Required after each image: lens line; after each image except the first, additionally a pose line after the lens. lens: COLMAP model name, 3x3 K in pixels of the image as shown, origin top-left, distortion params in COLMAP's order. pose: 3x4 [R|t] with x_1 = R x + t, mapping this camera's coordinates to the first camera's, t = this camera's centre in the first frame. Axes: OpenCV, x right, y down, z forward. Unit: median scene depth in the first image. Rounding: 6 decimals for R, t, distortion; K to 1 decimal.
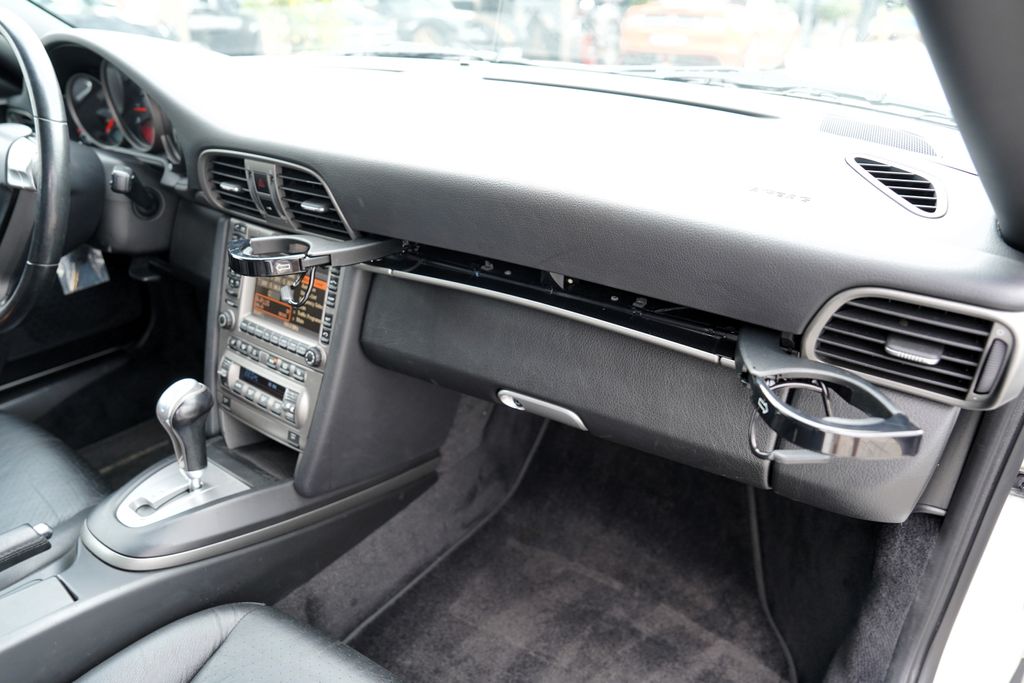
lens RADIAL K [[699.1, 0, 506.4], [0, 699.1, 329.9], [0, 0, 1]] dist [-0.096009, 0.063285]
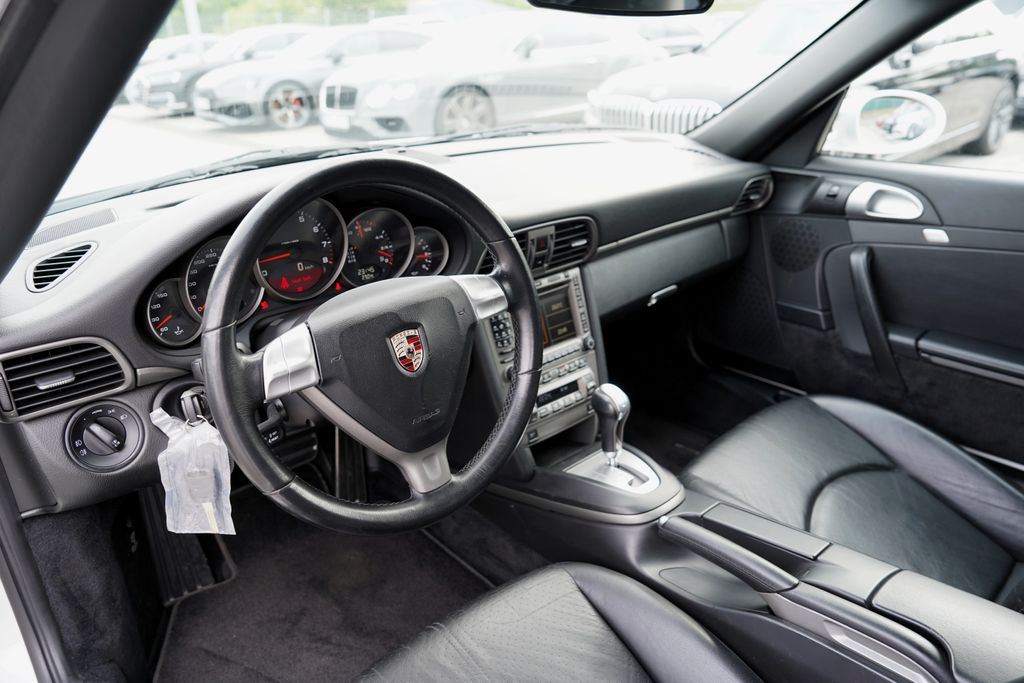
lens RADIAL K [[699.1, 0, 513.8], [0, 699.1, 337.3], [0, 0, 1]] dist [-0.096009, 0.063285]
pose [[0.215098, -0.387721, 0.896329, -1.610856], [0.422728, 0.864337, 0.272438, -0.436503], [-0.880360, 0.320303, 0.349818, 0.608281]]
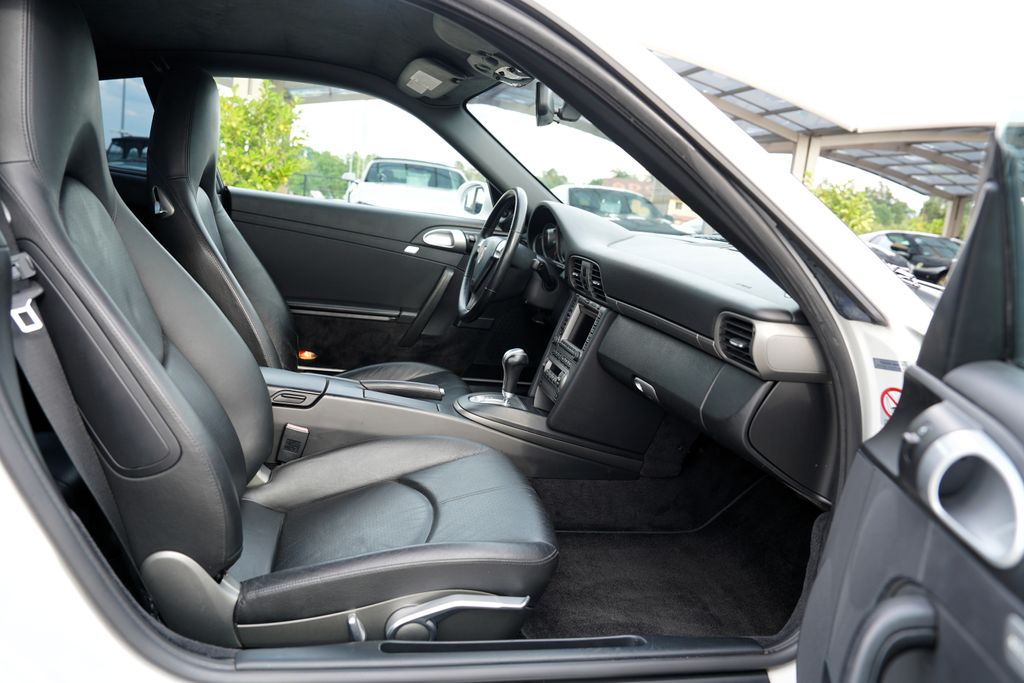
lens RADIAL K [[699.1, 0, 507.9], [0, 699.1, 343.6], [0, 0, 1]] dist [-0.096009, 0.063285]
pose [[0.738447, 0.204039, -0.642700, 0.837629], [-0.377383, 0.914928, -0.143140, 0.359402], [0.558818, 0.348245, 0.752627, -0.609924]]
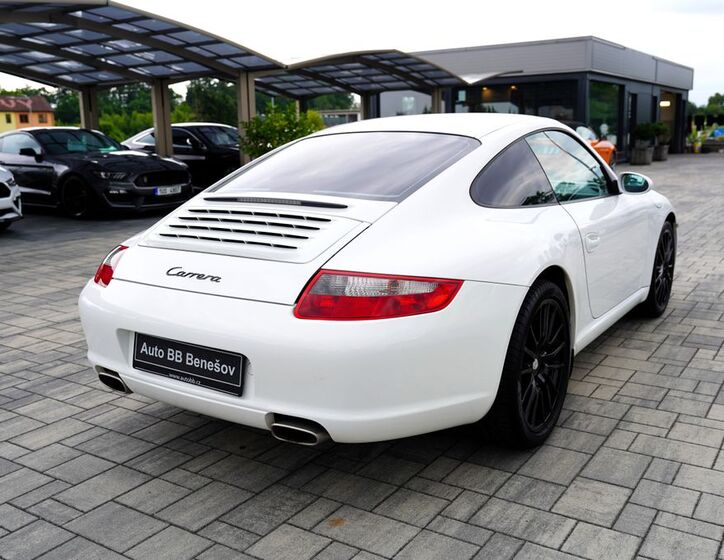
lens RADIAL K [[737.3, 0, 357.1], [0, 737.3, 276.0], [0, 0, 1]] dist [-0.006166, 0.000000]
pose [[0.999168, -0.034296, 0.022057, -1.678163], [0.038628, 0.969355, -0.242609, 1.874854], [-0.013061, 0.243259, 0.969873, -4.847057]]
